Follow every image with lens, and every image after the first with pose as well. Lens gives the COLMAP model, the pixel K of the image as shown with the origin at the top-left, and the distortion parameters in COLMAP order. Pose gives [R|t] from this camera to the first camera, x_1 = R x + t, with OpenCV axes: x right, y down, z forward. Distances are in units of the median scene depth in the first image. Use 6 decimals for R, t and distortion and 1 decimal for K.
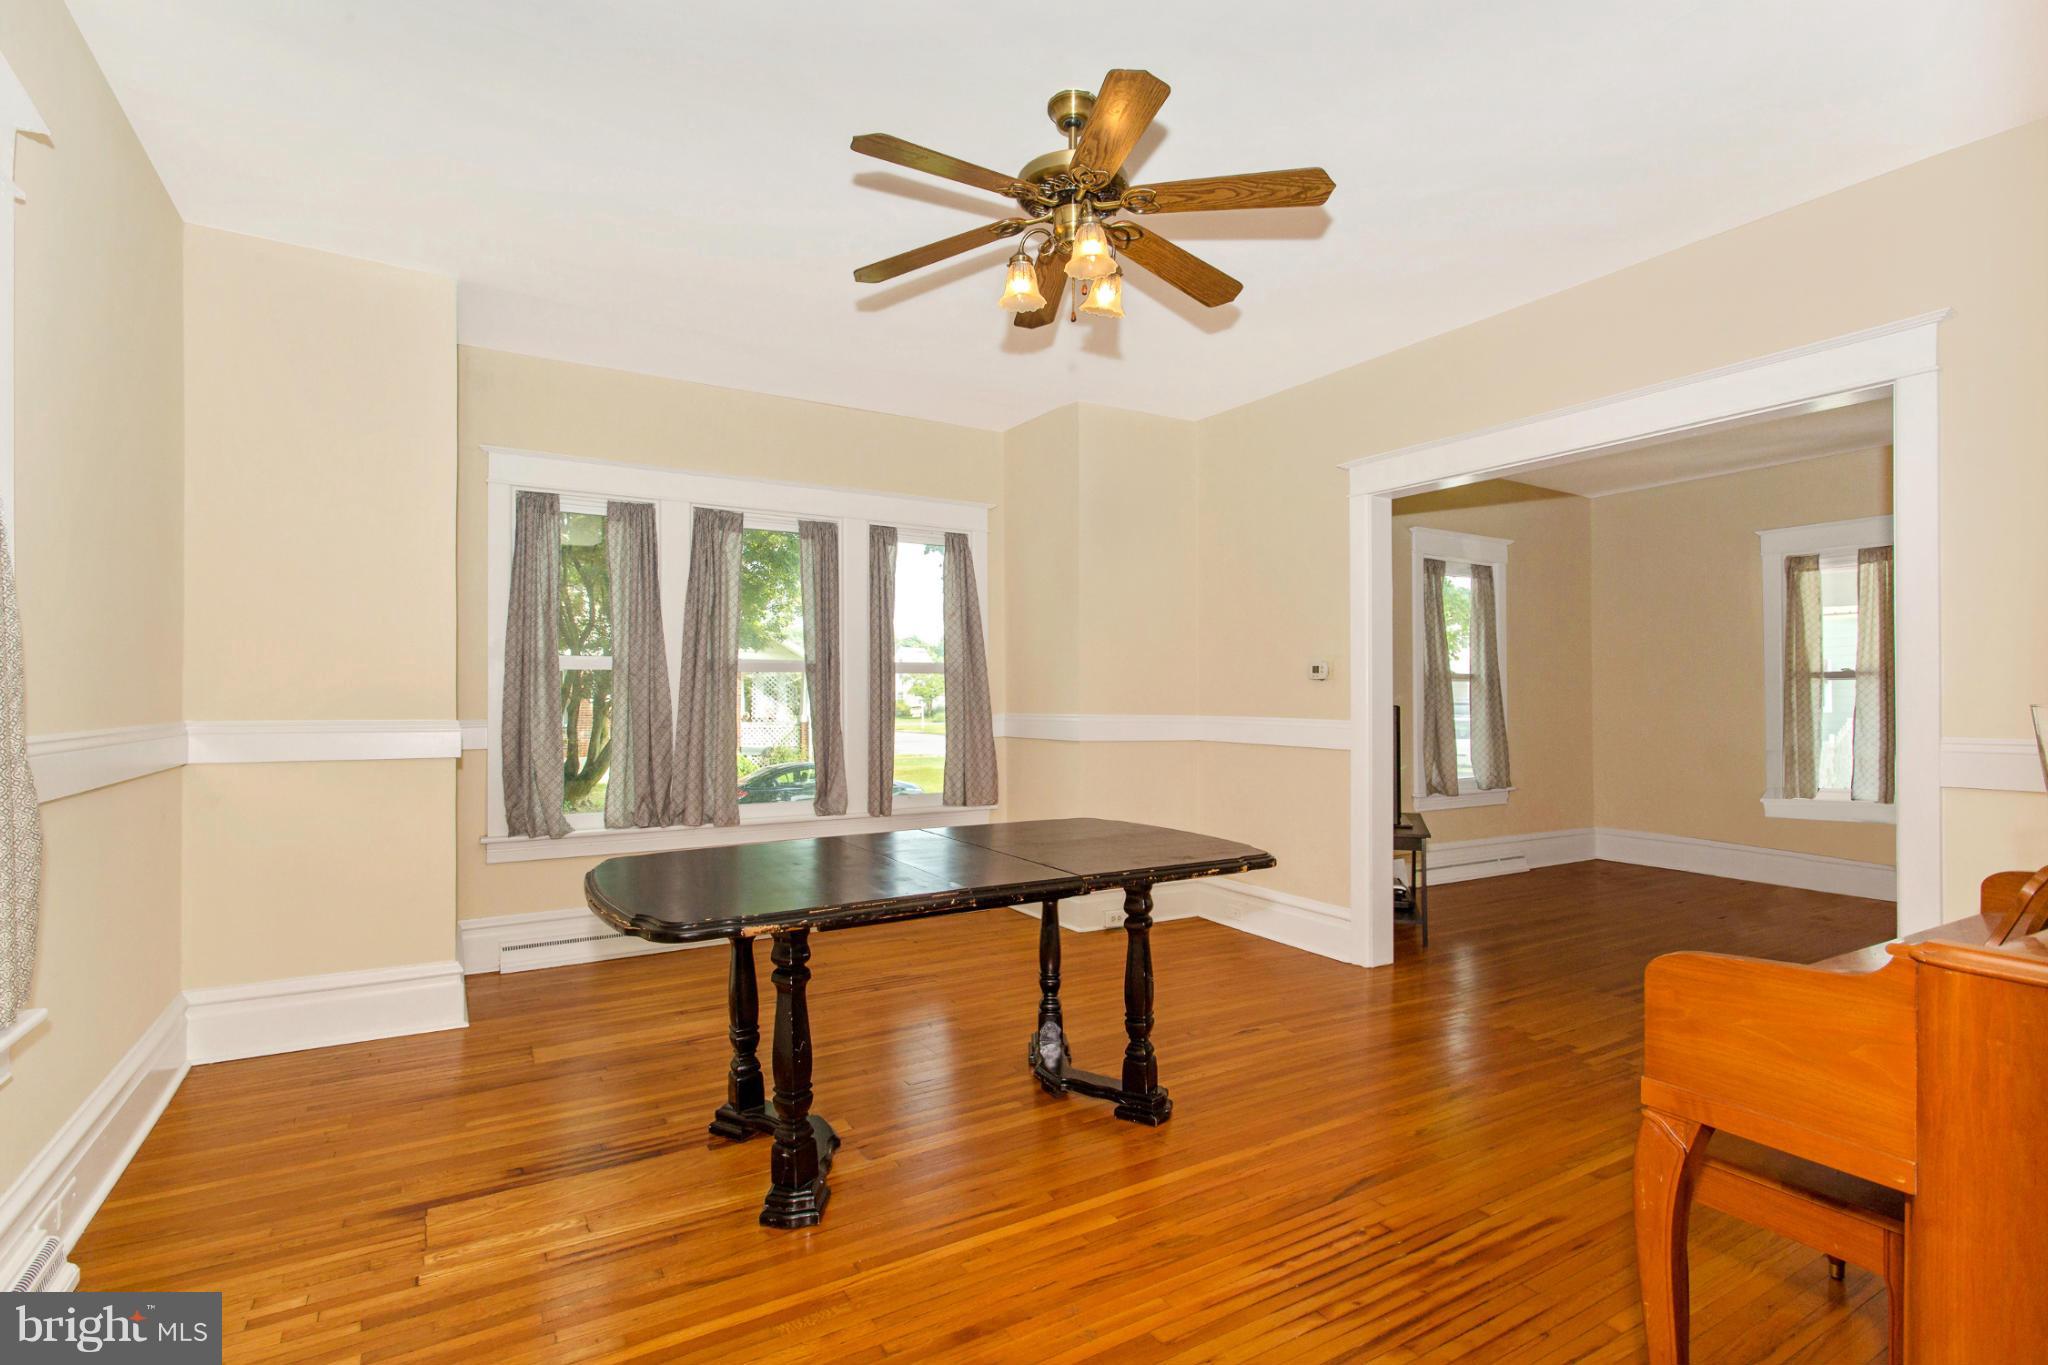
lens RADIAL K [[982.4, 0, 1017.3], [0, 982.4, 686.2], [0, 0, 1]] dist [0.000090, 0.001573]
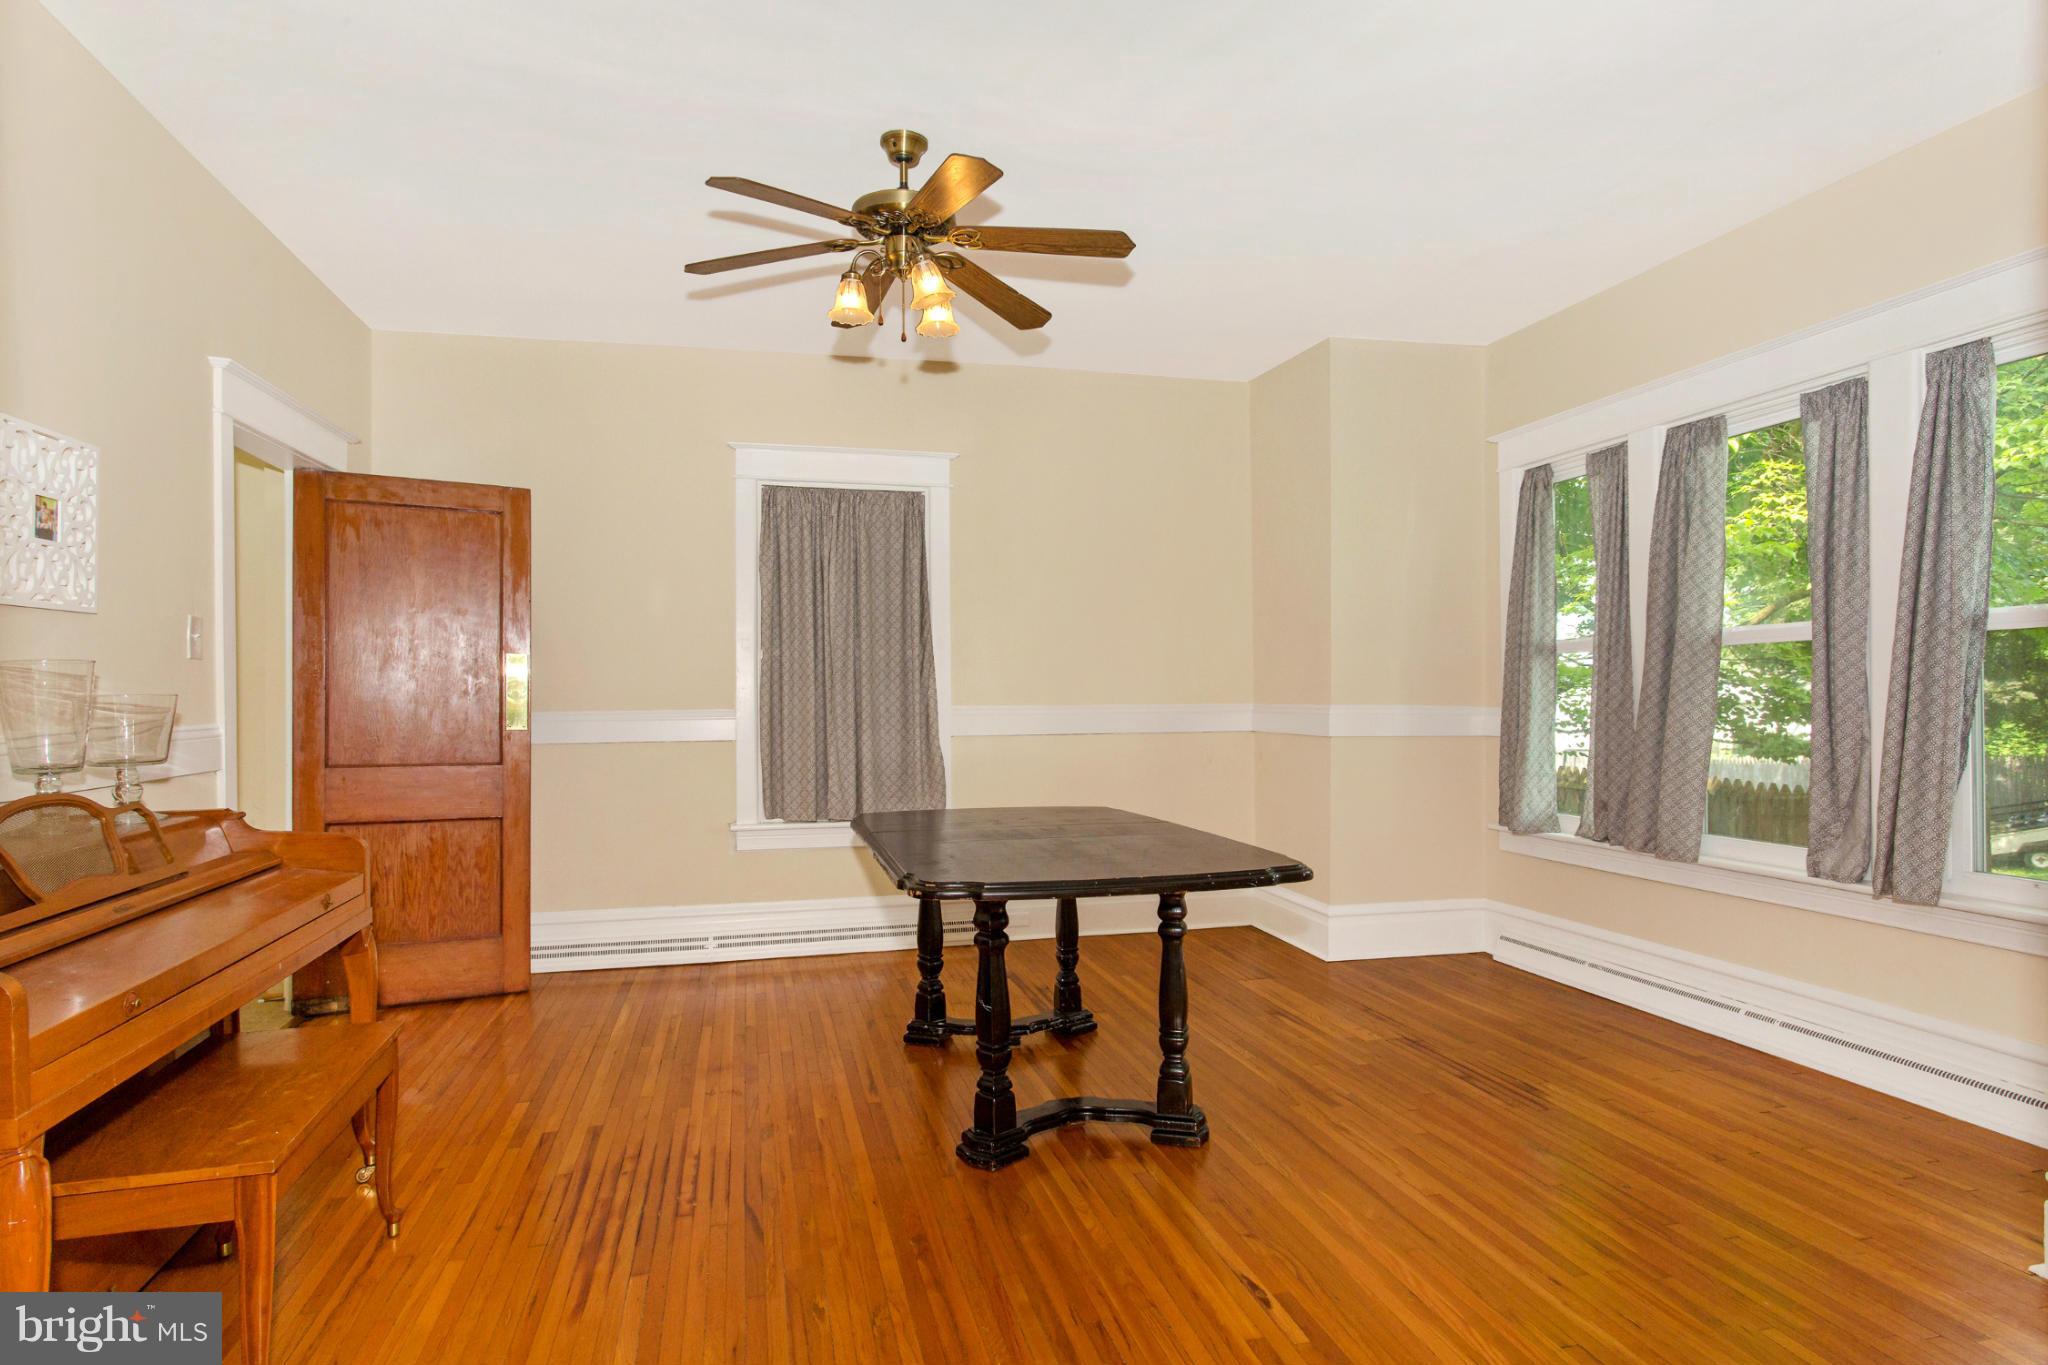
lens RADIAL K [[1120.2, 0, 1018.1], [0, 1120.2, 681.2], [0, 0, 1]] dist [0.005356, 0.000252]
pose [[-0.293745, -0.006813, -0.955860, 0.873184], [0.019547, 0.999723, -0.013133, 0.016337], [0.955684, -0.022542, -0.293530, 1.063535]]
